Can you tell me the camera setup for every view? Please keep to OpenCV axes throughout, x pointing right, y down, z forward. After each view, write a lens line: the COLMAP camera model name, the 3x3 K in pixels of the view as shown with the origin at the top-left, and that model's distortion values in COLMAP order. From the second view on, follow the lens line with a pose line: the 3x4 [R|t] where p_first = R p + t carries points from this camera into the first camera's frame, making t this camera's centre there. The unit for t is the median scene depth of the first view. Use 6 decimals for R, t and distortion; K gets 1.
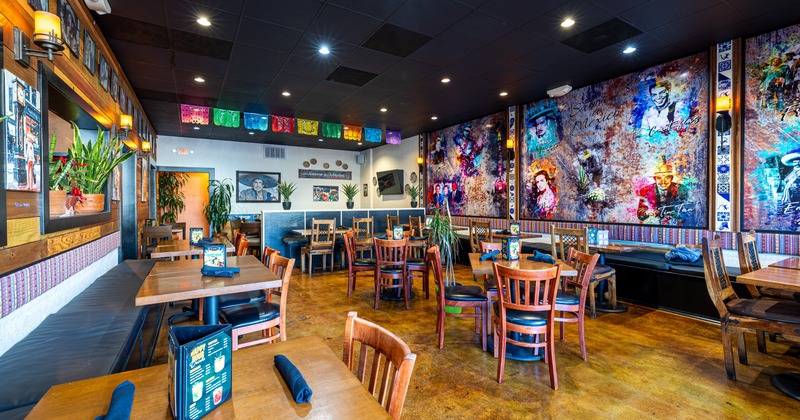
lens RADIAL K [[335.7, 0, 397.7], [0, 335.7, 205.2], [0, 0, 1]] dist [0.001390, -0.000236]
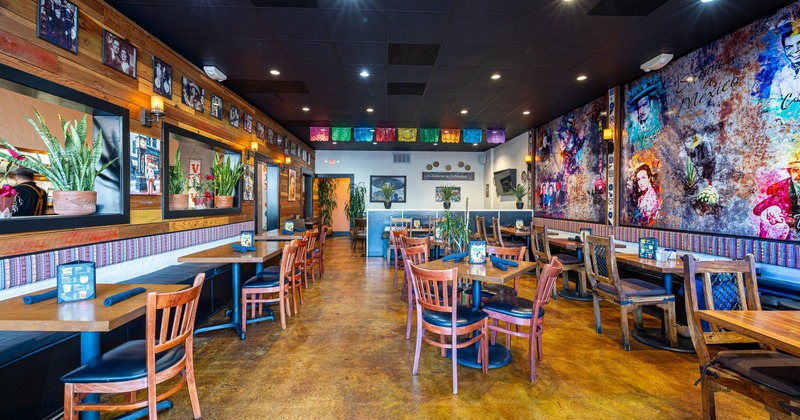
lens RADIAL K [[335.7, 0, 395.3], [0, 335.7, 205.4], [0, 0, 1]] dist [0.001390, -0.000236]
pose [[0.870594, 0.012528, -0.491842, 0.304314], [-0.012694, 0.999915, 0.003001, -0.002212], [0.491838, 0.003631, 0.870679, 0.019711]]
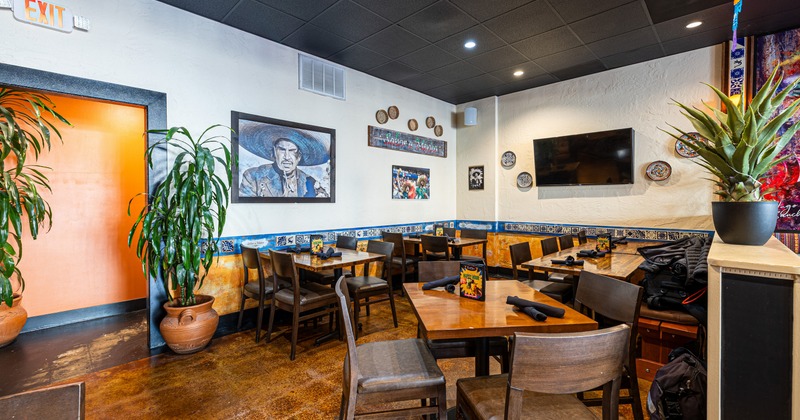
lens RADIAL K [[335.7, 0, 401.8], [0, 335.7, 205.9], [0, 0, 1]] dist [0.001390, -0.000236]
pose [[0.967995, -0.005391, 0.250913, -0.669585], [0.004472, 0.999981, 0.004232, -0.008367], [-0.250931, -0.002975, 0.968000, 1.040707]]
